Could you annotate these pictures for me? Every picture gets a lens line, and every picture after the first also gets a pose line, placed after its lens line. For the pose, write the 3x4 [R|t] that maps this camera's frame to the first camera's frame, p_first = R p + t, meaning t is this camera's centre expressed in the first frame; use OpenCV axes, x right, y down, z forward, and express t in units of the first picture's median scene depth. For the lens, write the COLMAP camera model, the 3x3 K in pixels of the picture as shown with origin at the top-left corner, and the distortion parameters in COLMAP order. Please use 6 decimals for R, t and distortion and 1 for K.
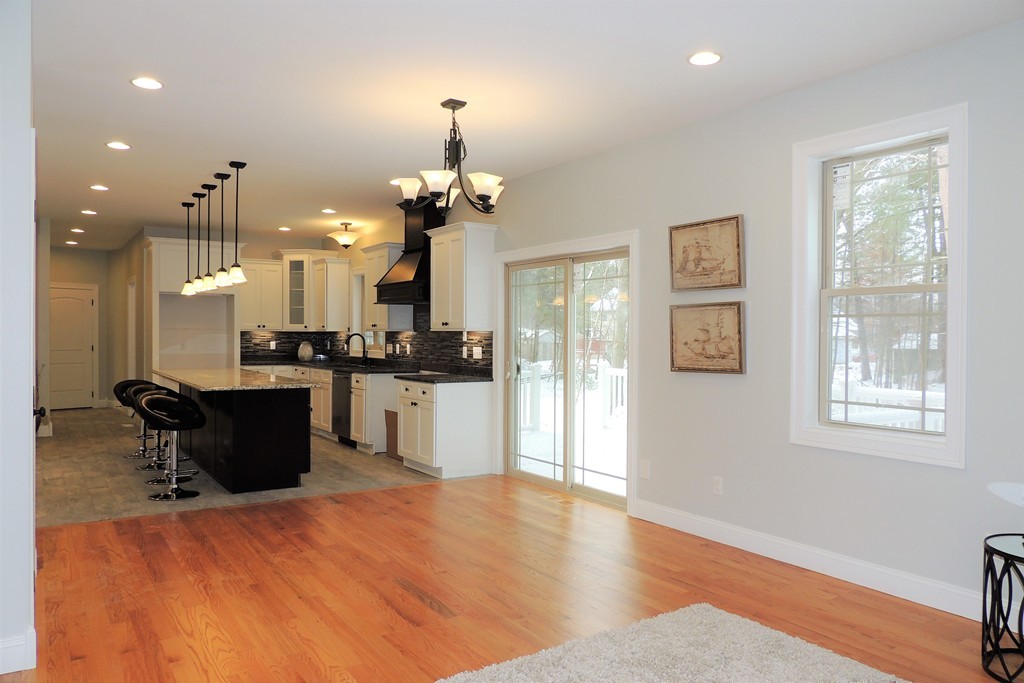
lens RADIAL K [[720.3, 0, 512.0], [0, 720.3, 341.5], [0, 0, 1]] dist [-0.037925, -0.000402]
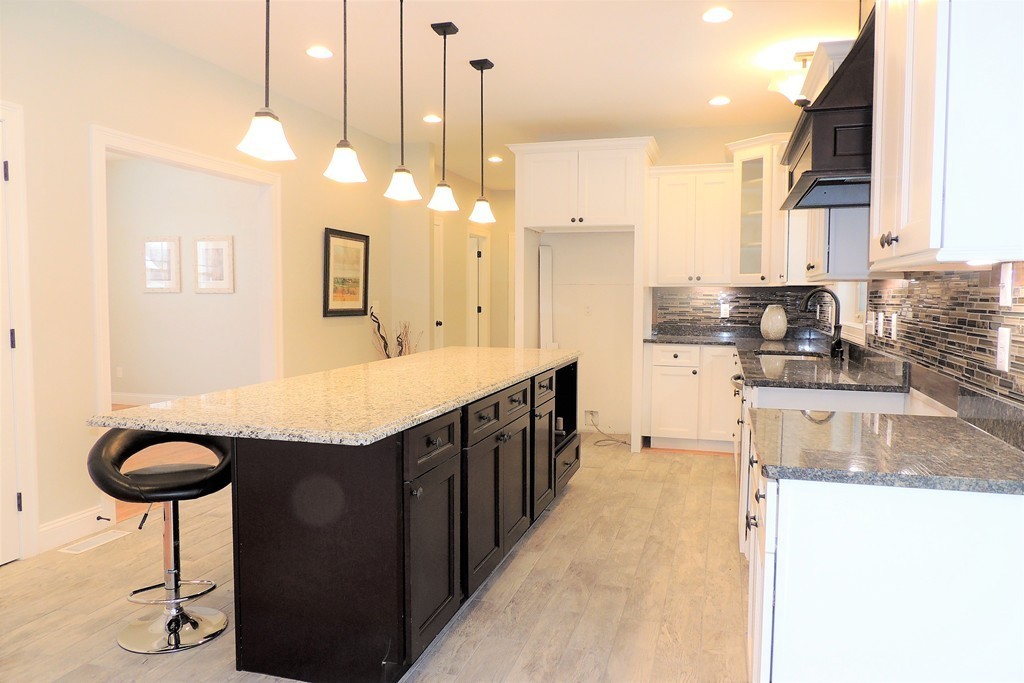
lens RADIAL K [[729.3, 0, 521.2], [0, 729.3, 343.8], [0, 0, 1]] dist [-0.007099, -0.001970]
pose [[0.658048, 0.047918, -0.751450, 0.015461], [-0.007542, 0.998342, 0.057056, -0.000508], [0.752939, -0.031878, 0.657318, 0.576841]]
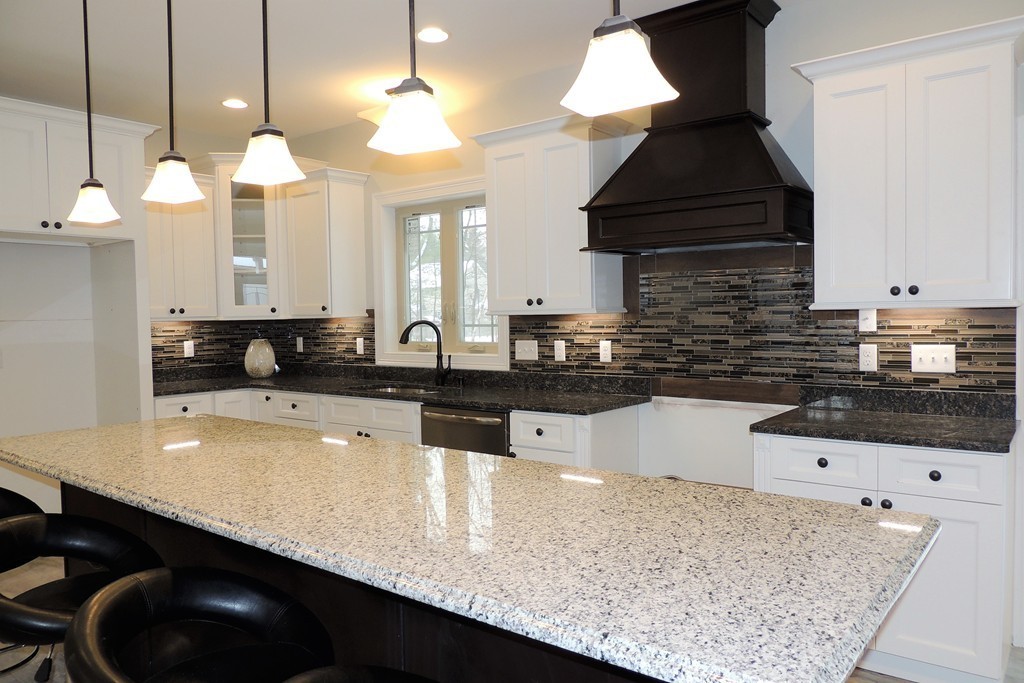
lens RADIAL K [[729.3, 0, 521.2], [0, 729.3, 343.8], [0, 0, 1]] dist [-0.007099, -0.001970]
pose [[0.948670, -0.036078, 0.314202, -0.333565], [0.026675, 0.999060, 0.034178, -0.011352], [-0.315140, -0.024042, 0.948741, 0.544060]]
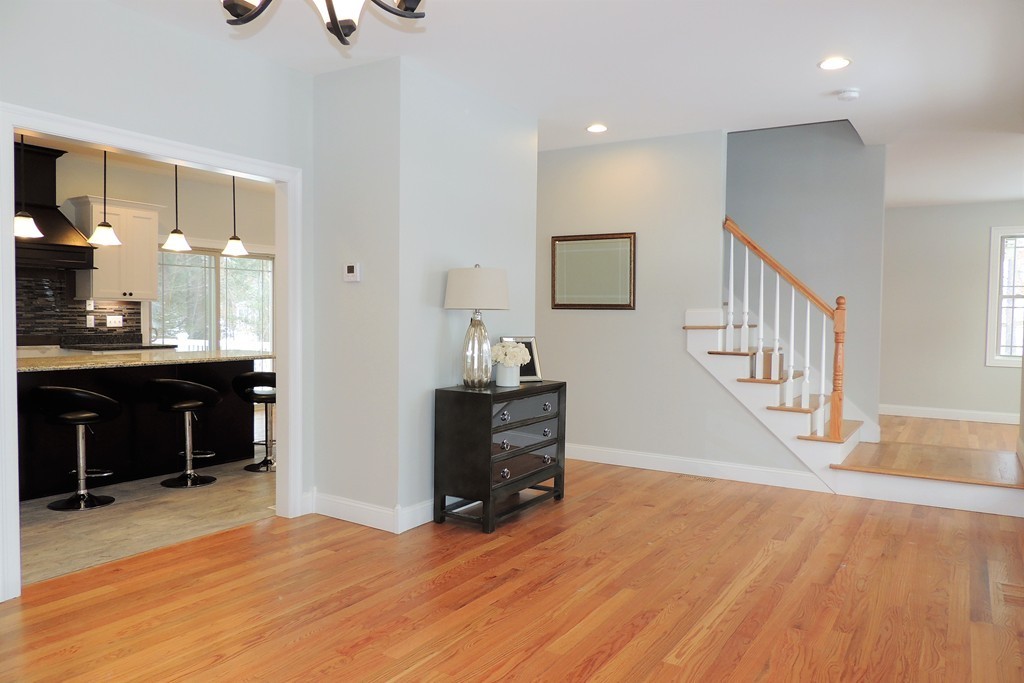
lens RADIAL K [[729.3, 0, 521.2], [0, 729.3, 343.8], [0, 0, 1]] dist [-0.007099, -0.001970]
pose [[-0.424873, -0.047460, 0.904008, -1.036499], [-0.006627, 0.998761, 0.049320, -0.006545], [-0.905229, 0.014964, -0.424661, 0.740523]]
